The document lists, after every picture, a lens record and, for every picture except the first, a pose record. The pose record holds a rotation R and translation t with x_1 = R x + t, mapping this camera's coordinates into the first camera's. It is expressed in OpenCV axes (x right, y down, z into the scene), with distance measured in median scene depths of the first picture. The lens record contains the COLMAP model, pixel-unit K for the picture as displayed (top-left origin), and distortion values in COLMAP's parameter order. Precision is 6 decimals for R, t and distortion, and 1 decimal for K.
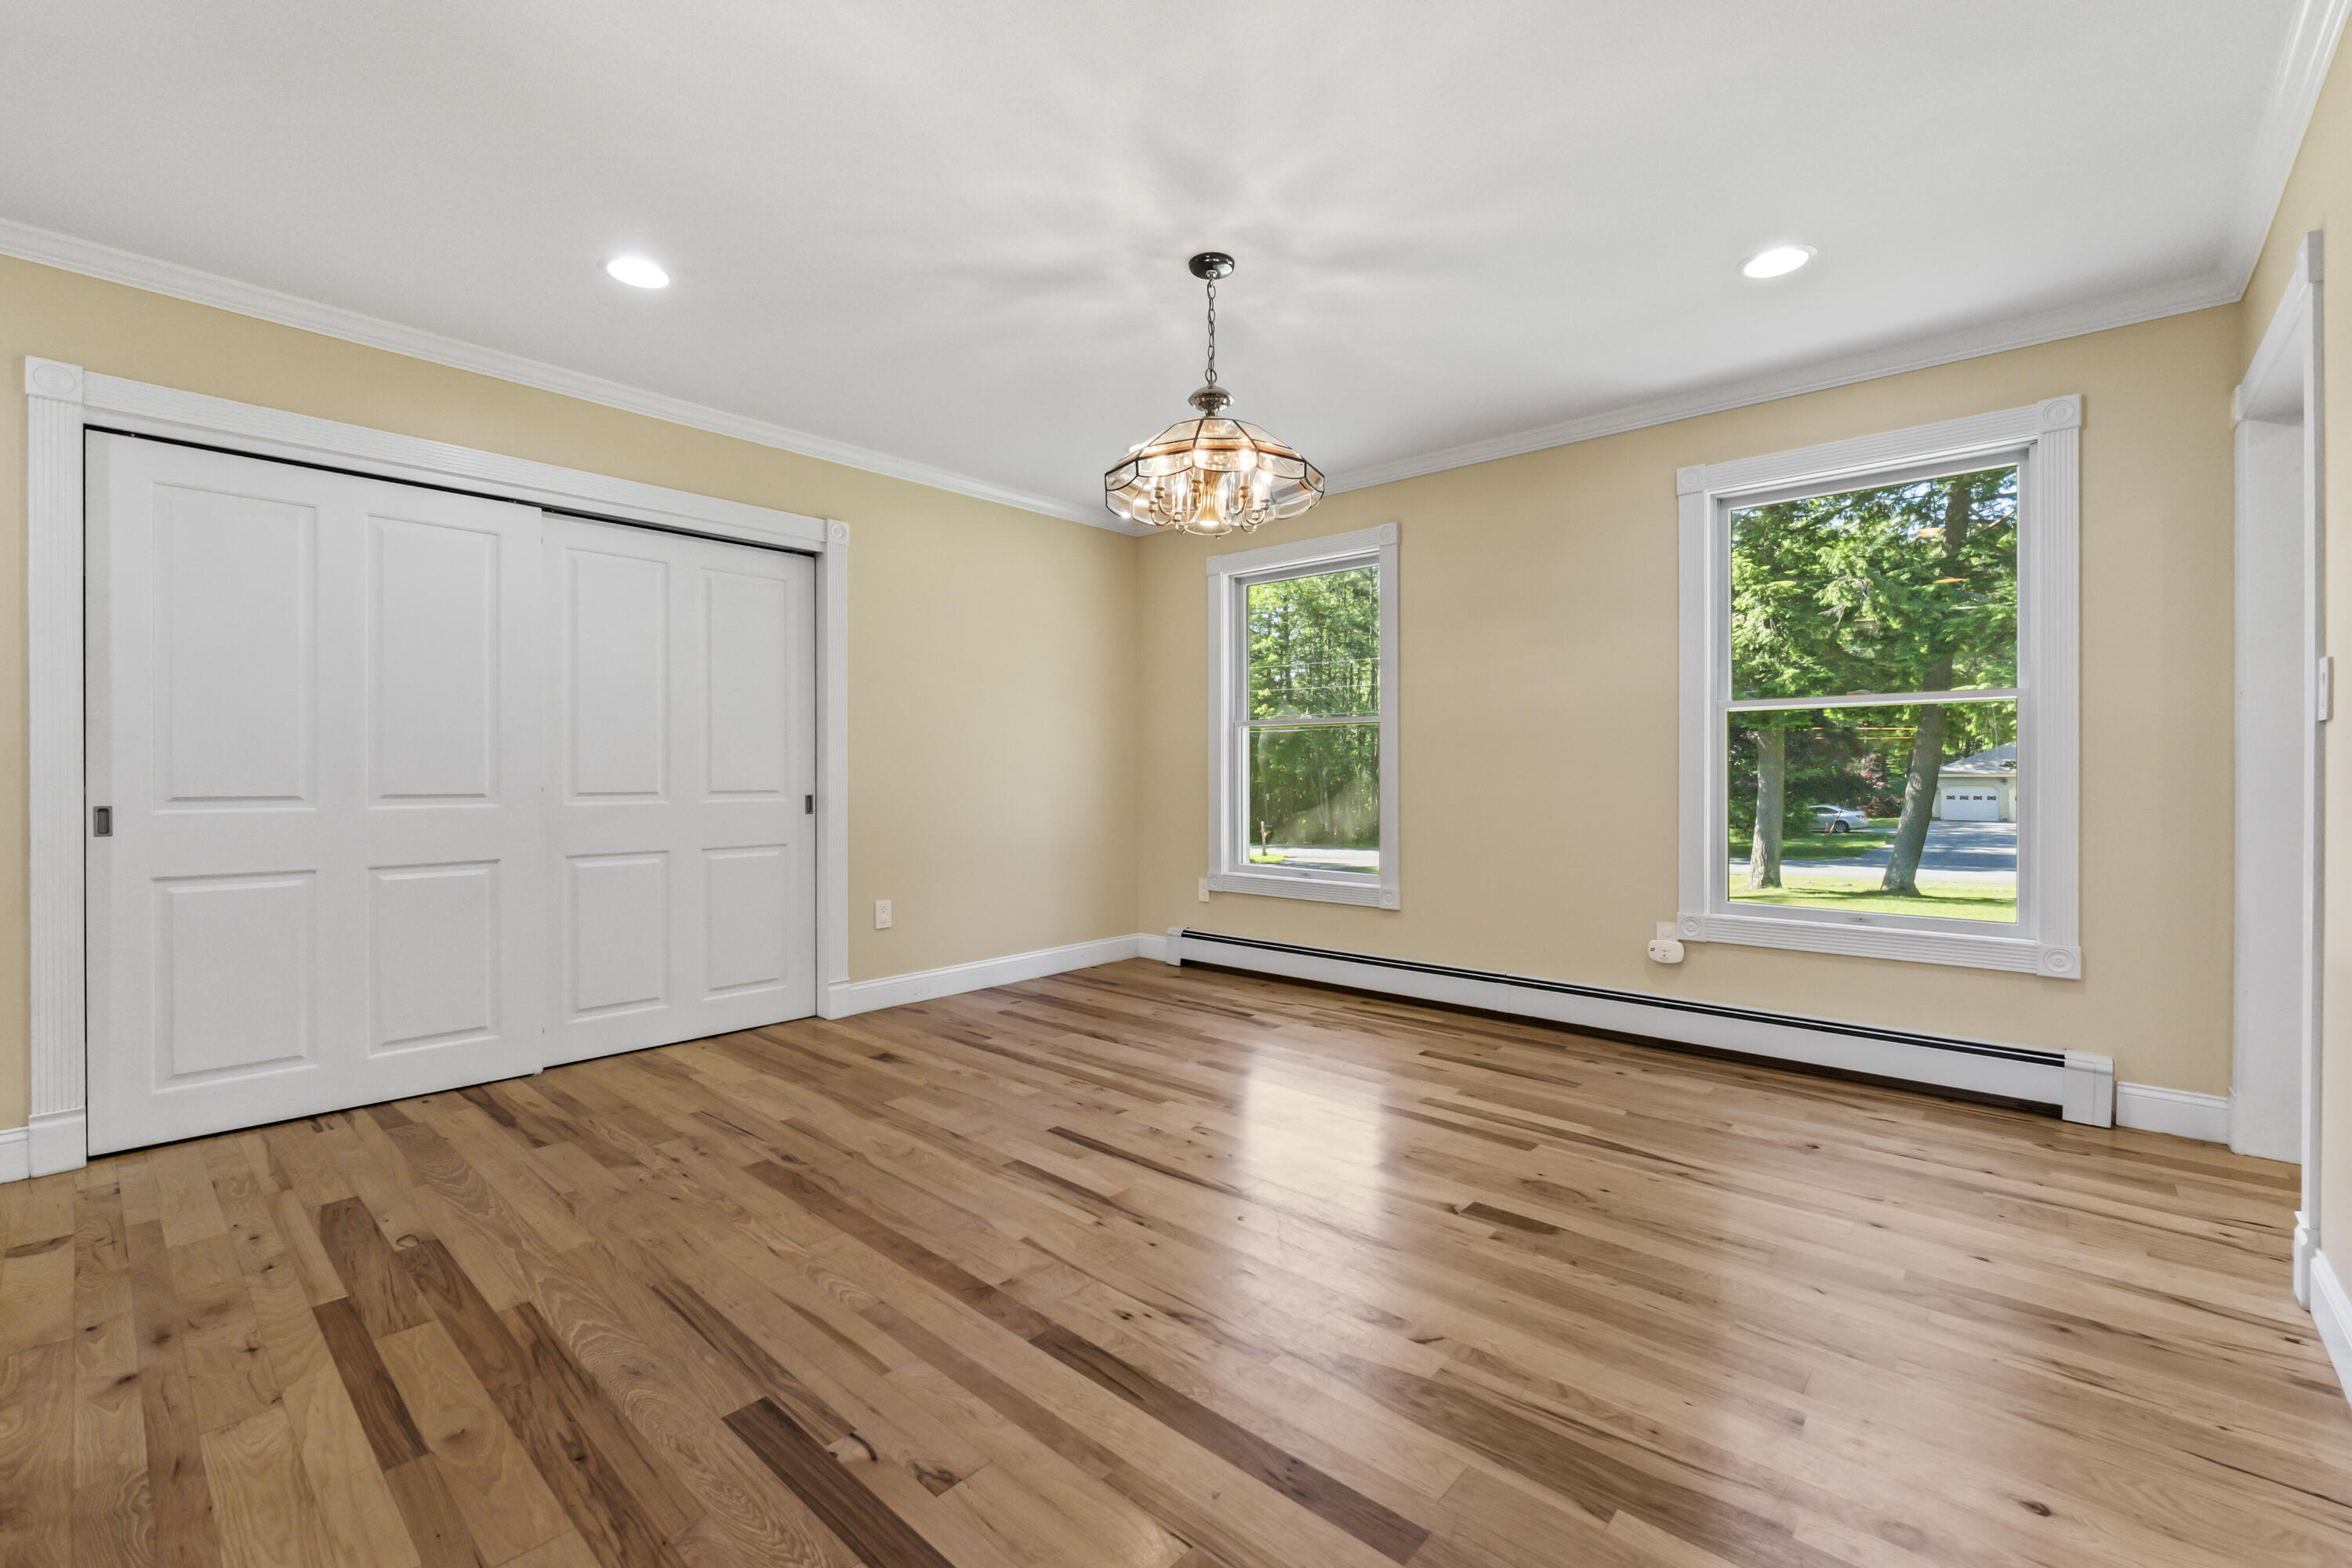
lens RADIAL K [[998.5, 0, 1187.5], [0, 998.5, 778.4], [0, 0, 1]] dist [-0.010015, -0.000359]
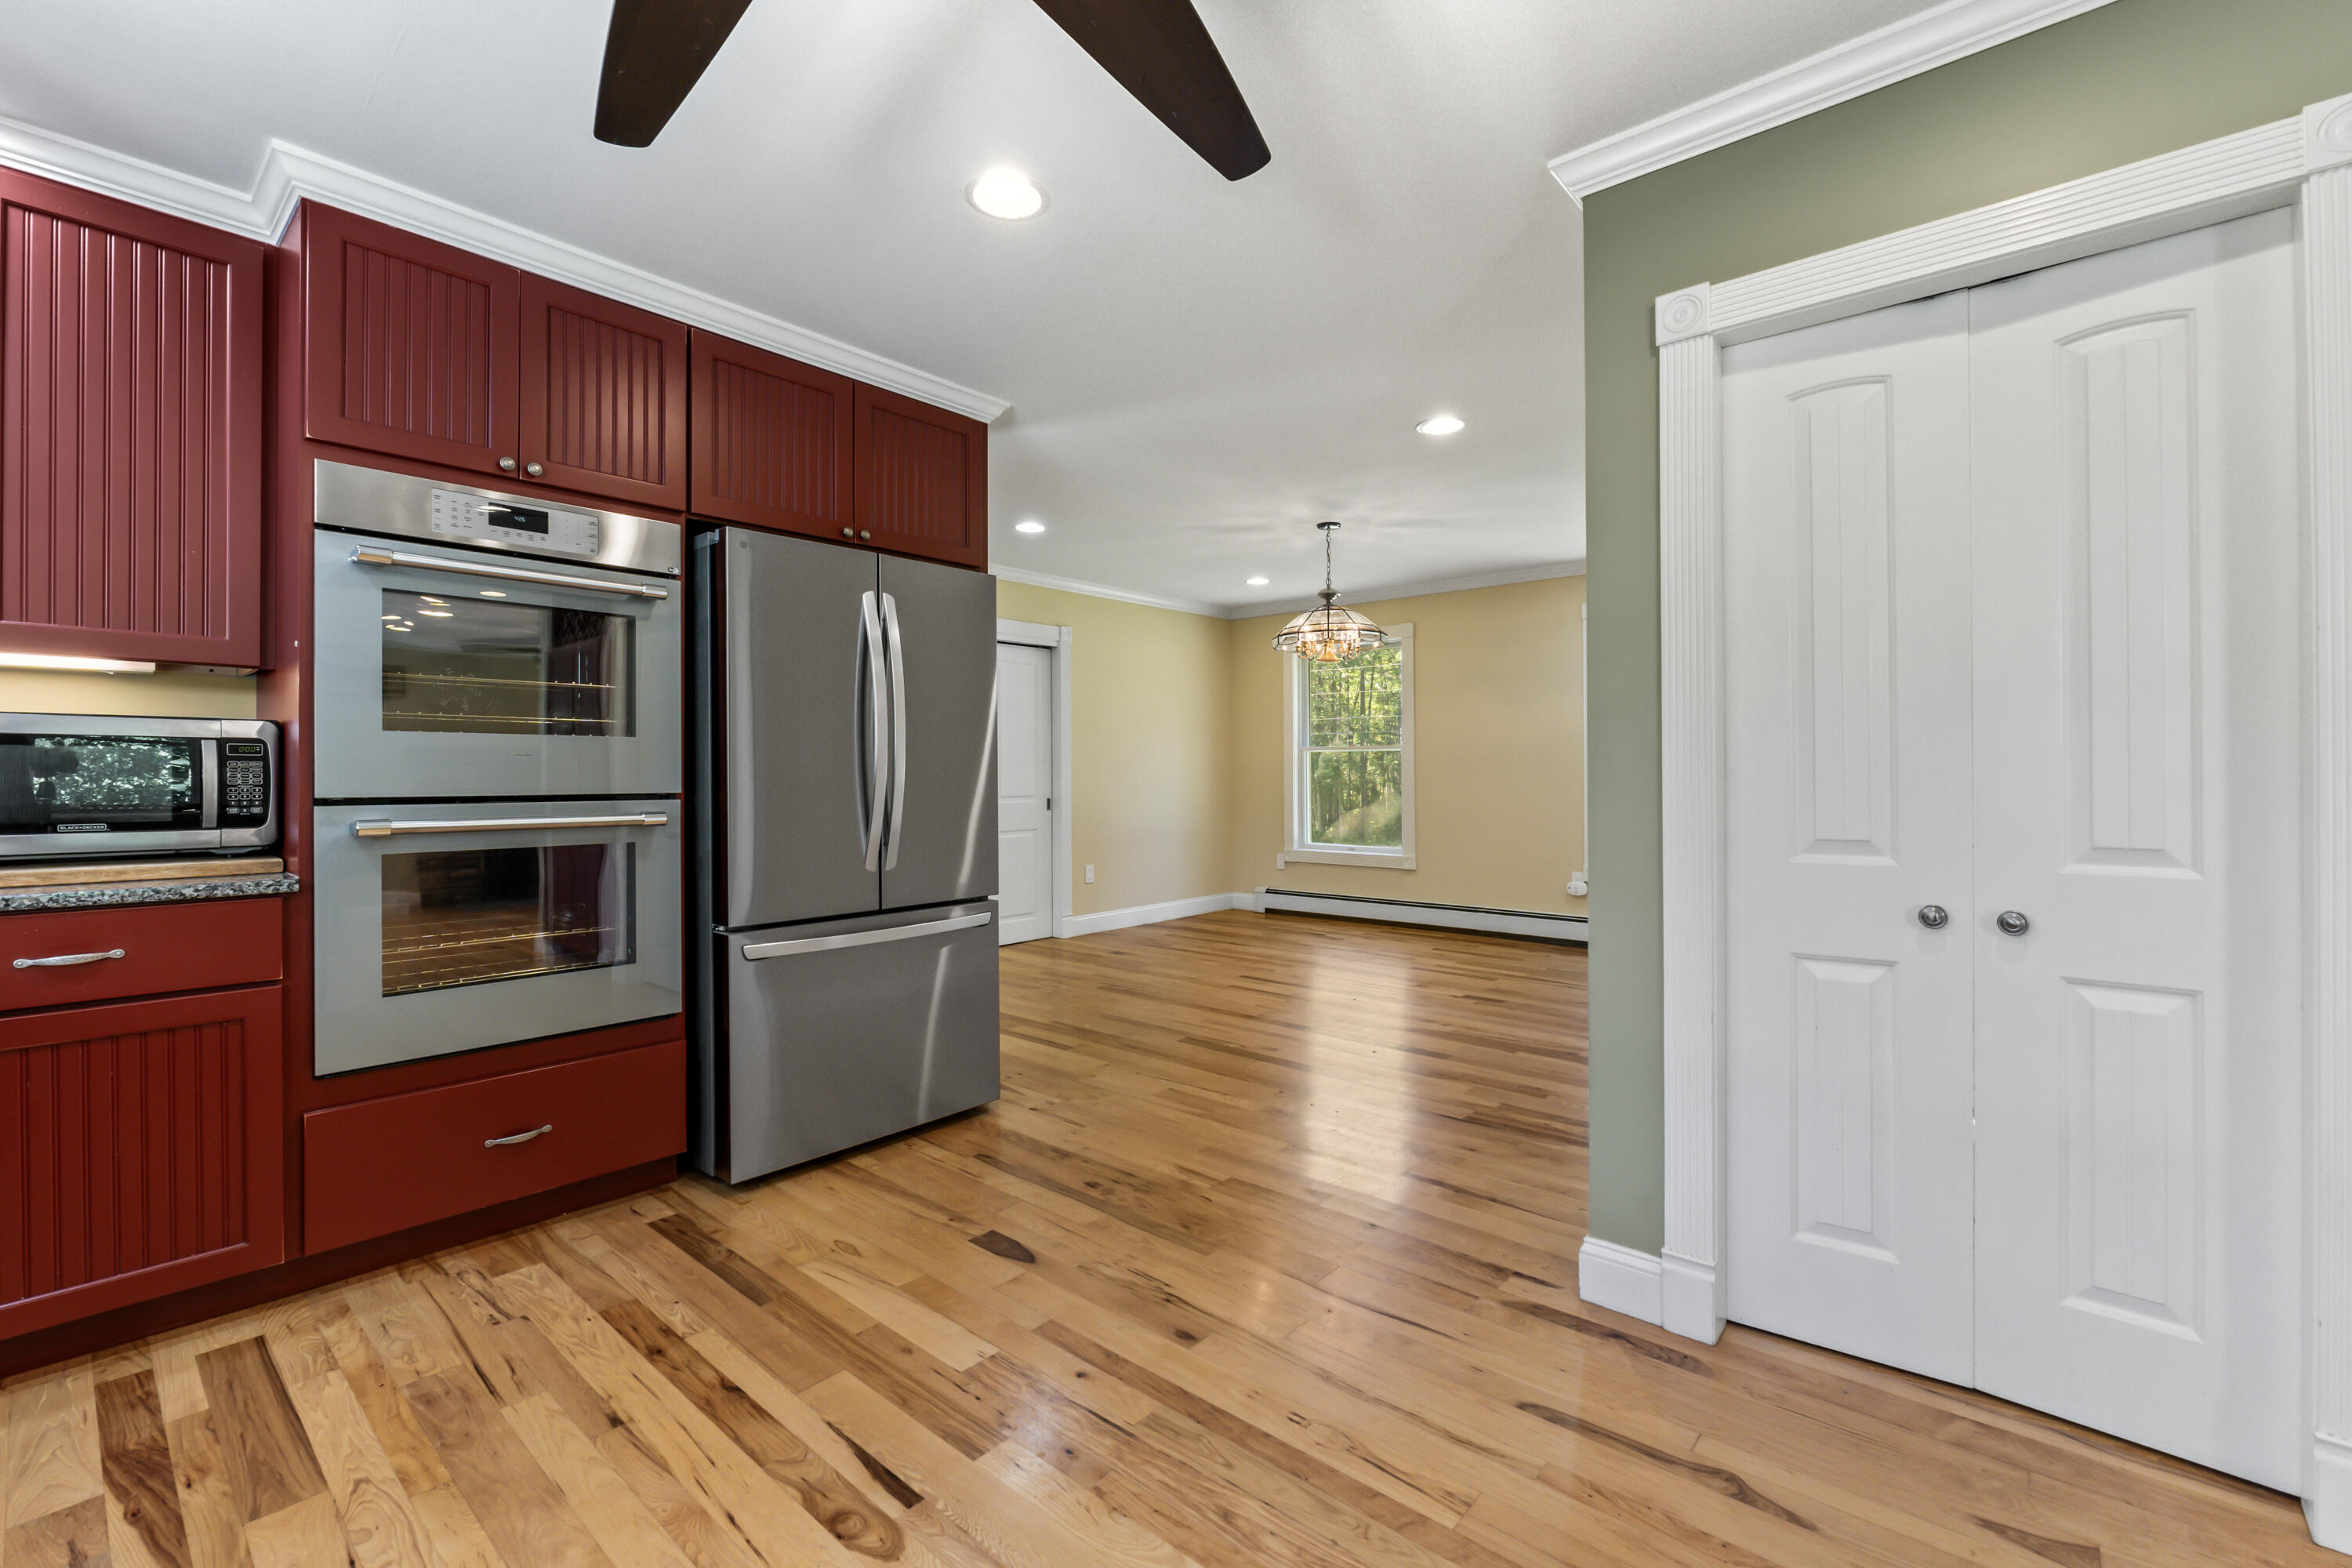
lens RADIAL K [[998.5, 0, 1180.4], [0, 998.5, 776.2], [0, 0, 1]] dist [-0.010015, -0.000359]
pose [[0.999958, -0.004268, 0.008158, -0.173431], [0.004309, 0.999978, -0.005060, -0.009448], [-0.008136, 0.005095, 0.999954, -0.580160]]
